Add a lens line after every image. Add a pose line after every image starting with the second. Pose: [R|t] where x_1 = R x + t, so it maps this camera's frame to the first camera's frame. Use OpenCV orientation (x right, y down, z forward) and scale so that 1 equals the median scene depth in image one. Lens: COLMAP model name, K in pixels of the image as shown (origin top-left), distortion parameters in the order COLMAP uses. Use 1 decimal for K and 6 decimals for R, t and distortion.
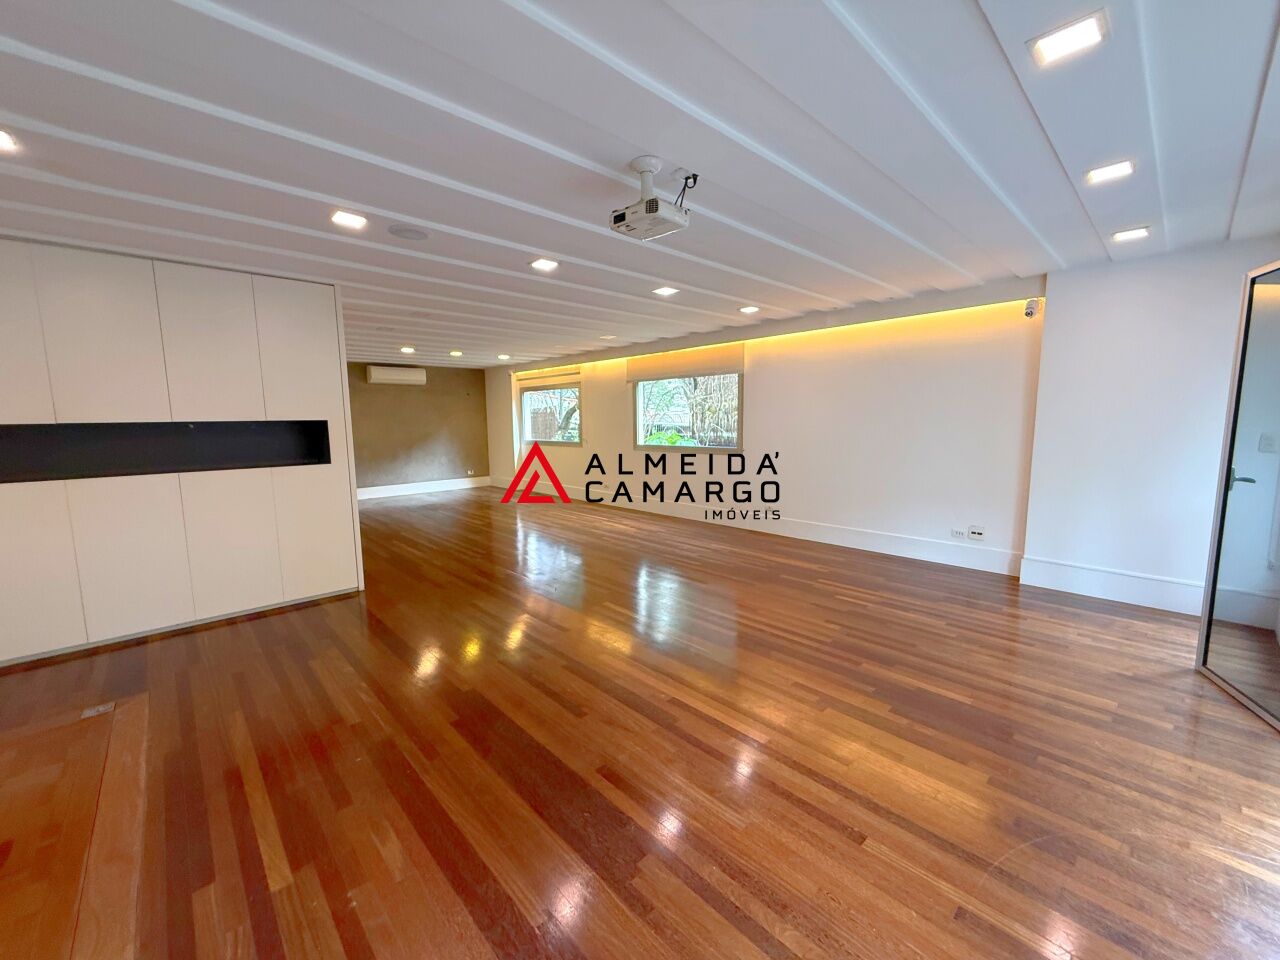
lens RADIAL K [[509.5, 0, 629.4], [0, 509.5, 482.3], [0, 0, 1]] dist [0.002648, 0.000004]
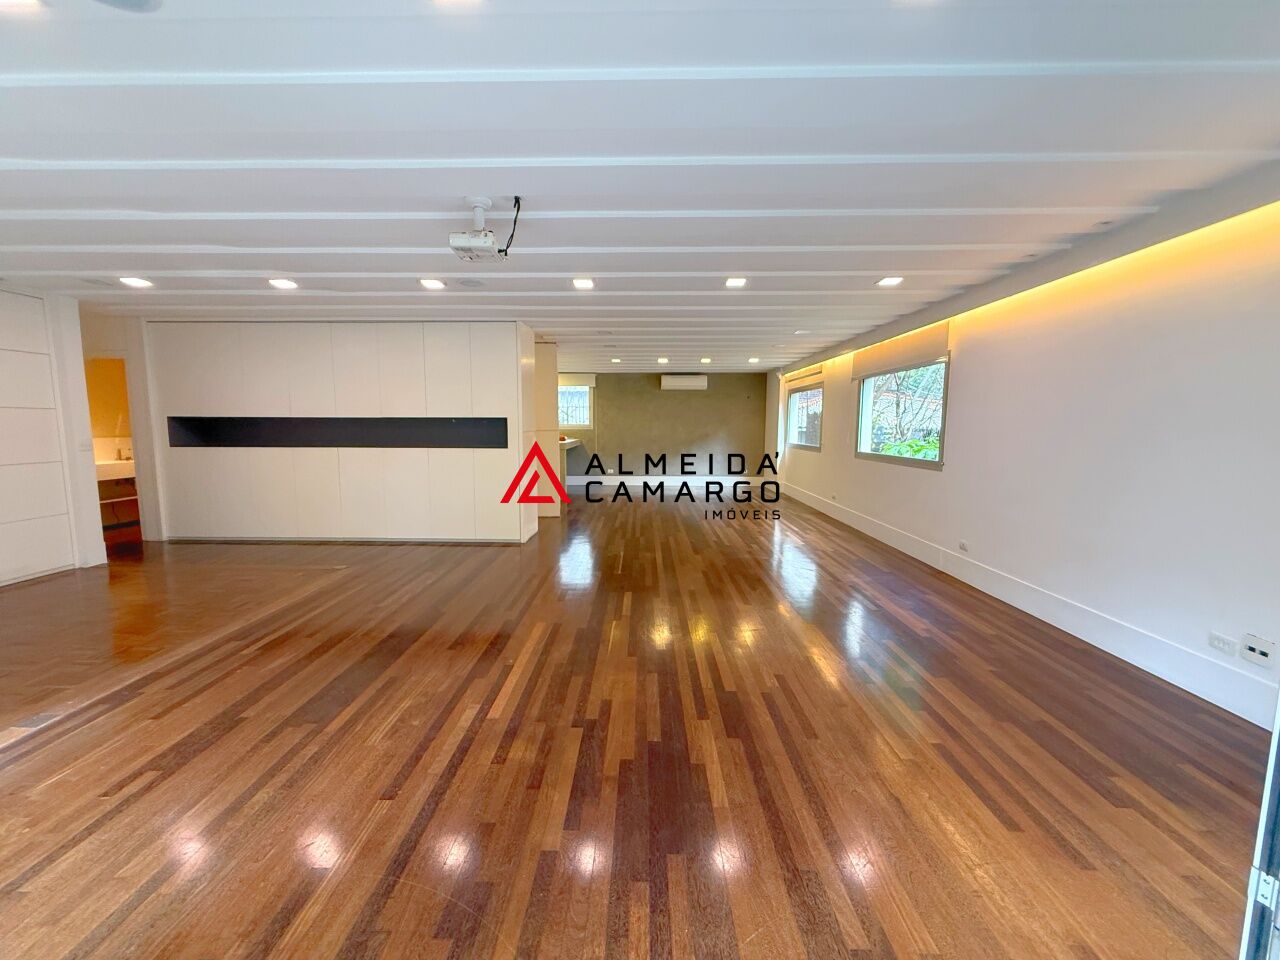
lens RADIAL K [[509.5, 0, 632.4], [0, 509.5, 473.4], [0, 0, 1]] dist [0.002648, 0.000004]
pose [[0.716675, 0.081500, -0.692628, 1.025769], [-0.099523, 0.994935, 0.014094, -0.035065], [0.690269, 0.058831, 0.721157, 0.362540]]
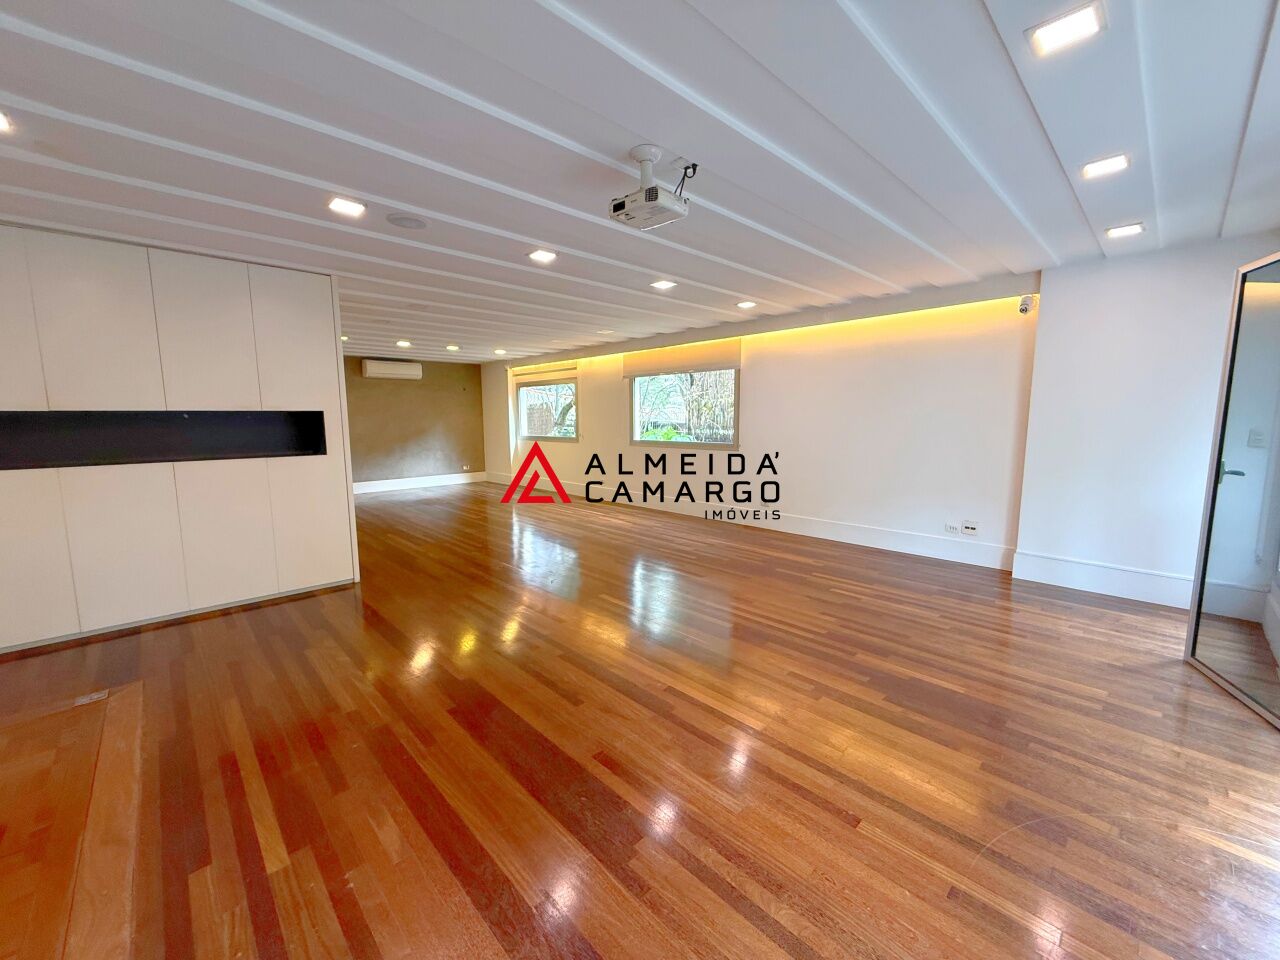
lens RADIAL K [[509.5, 0, 629.4], [0, 509.5, 482.1], [0, 0, 1]] dist [0.002648, 0.000004]
pose [[0.999943, 0.005668, 0.009076, -0.004589], [-0.005690, 0.999981, 0.002397, 0.017722], [-0.009062, -0.002449, 0.999956, -0.002883]]
